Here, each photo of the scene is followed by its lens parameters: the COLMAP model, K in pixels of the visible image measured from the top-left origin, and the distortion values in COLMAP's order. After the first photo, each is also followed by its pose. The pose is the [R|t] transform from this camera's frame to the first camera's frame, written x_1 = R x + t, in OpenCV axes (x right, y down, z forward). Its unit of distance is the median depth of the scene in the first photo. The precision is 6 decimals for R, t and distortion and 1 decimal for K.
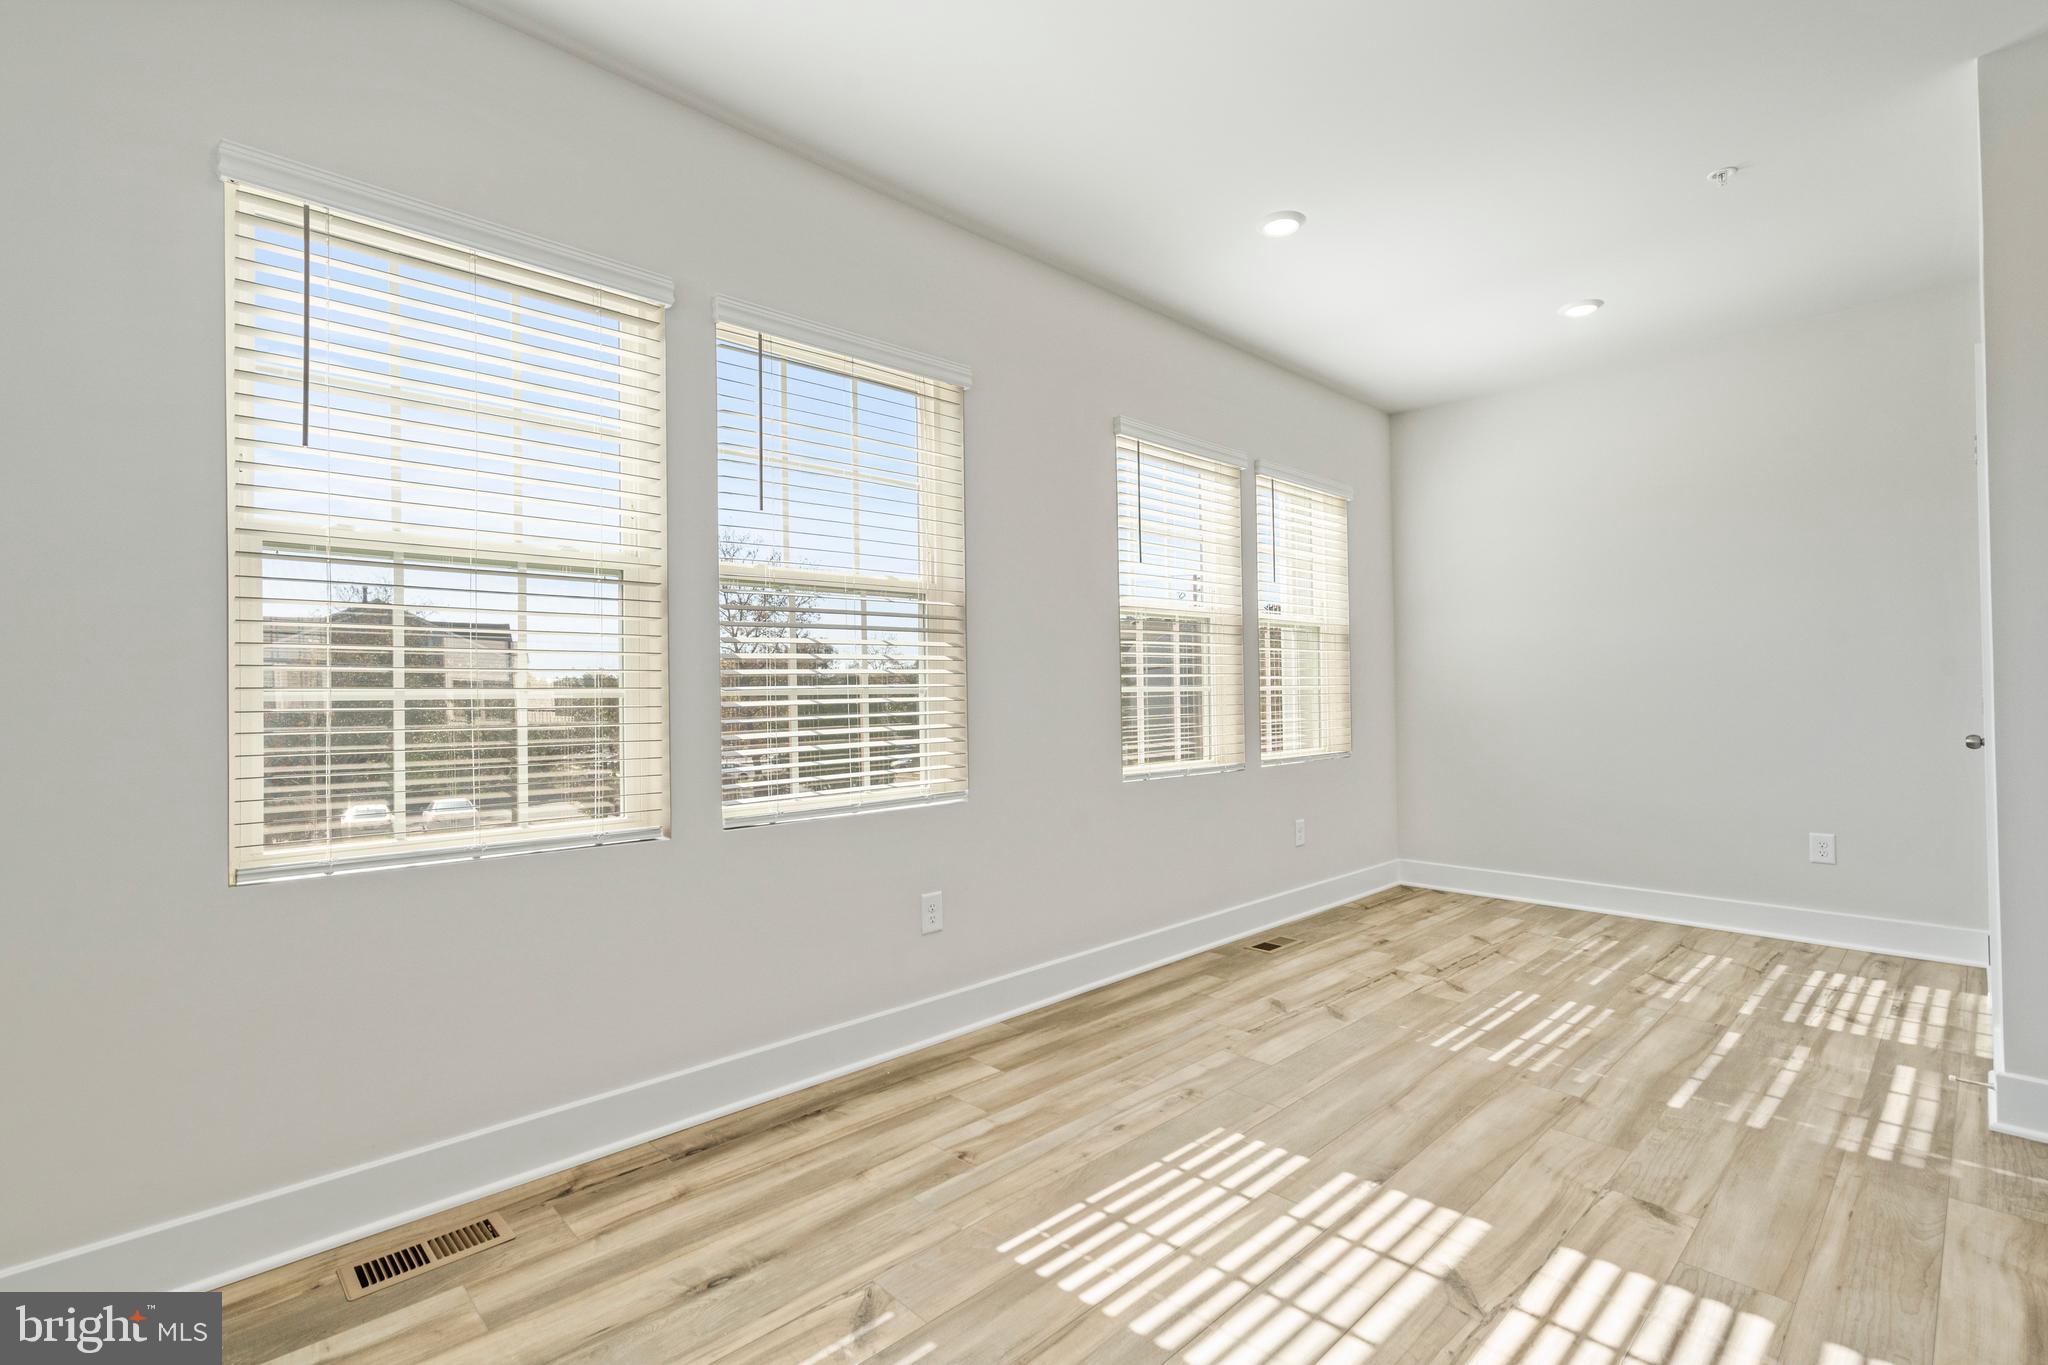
lens RADIAL K [[932.9, 0, 1024.0], [0, 932.9, 682.5], [0, 0, 1]] dist [-0.003315, 0.000662]
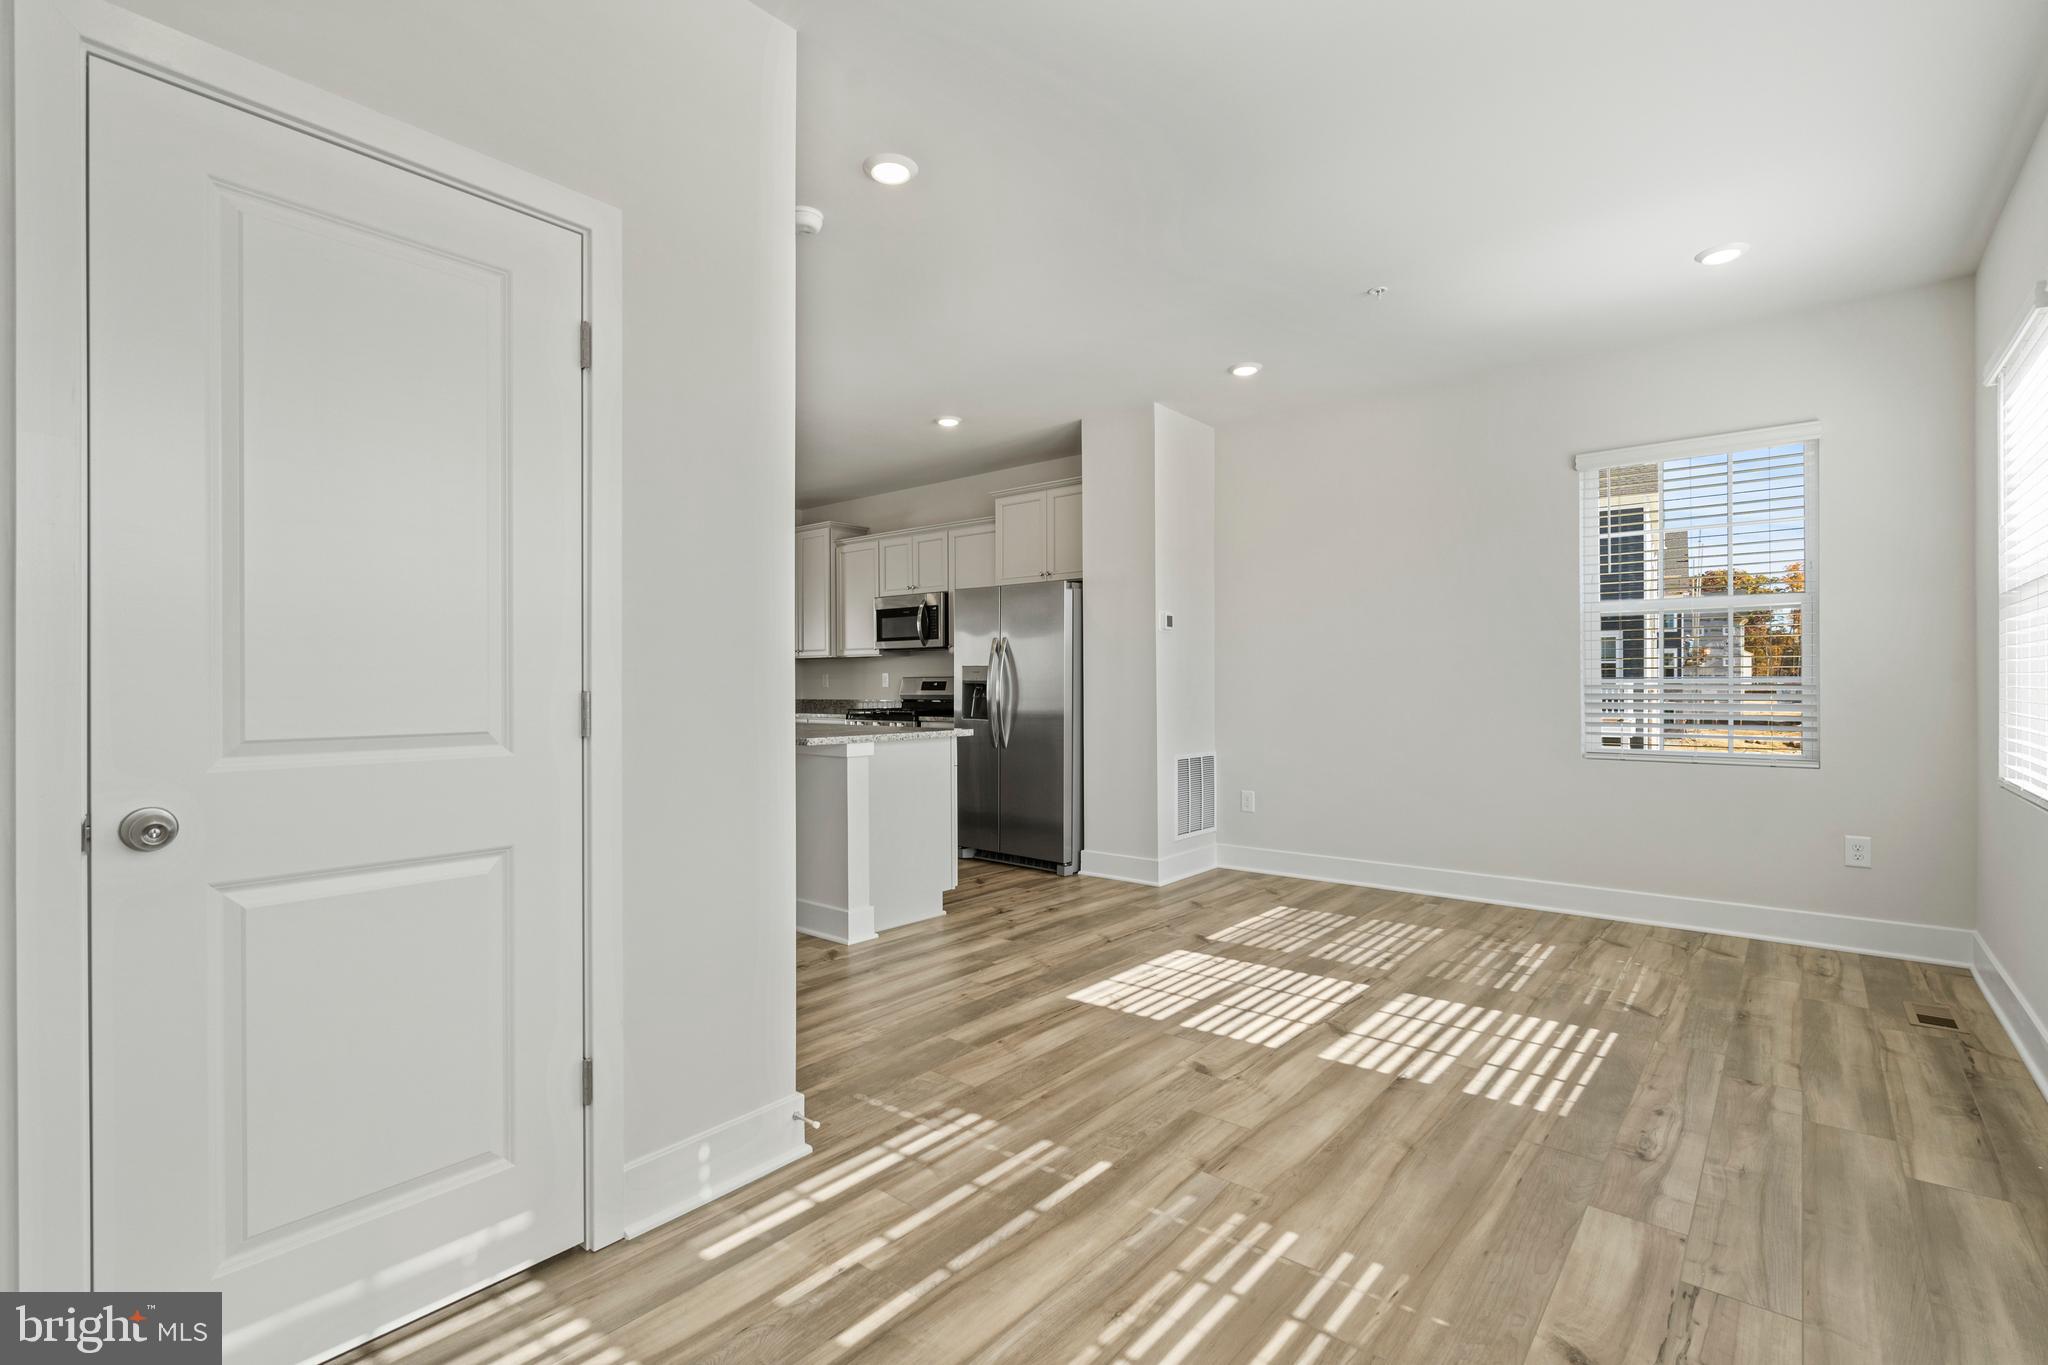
lens RADIAL K [[905.7, 0, 1055.0], [0, 905.7, 661.2], [0, 0, 1]] dist [-0.001262, 0.000264]
pose [[-0.991128, 0.012736, -0.132298, 0.933808], [0.018247, 0.999012, -0.040525, 0.018242], [0.131651, -0.042580, -0.990381, 2.035722]]
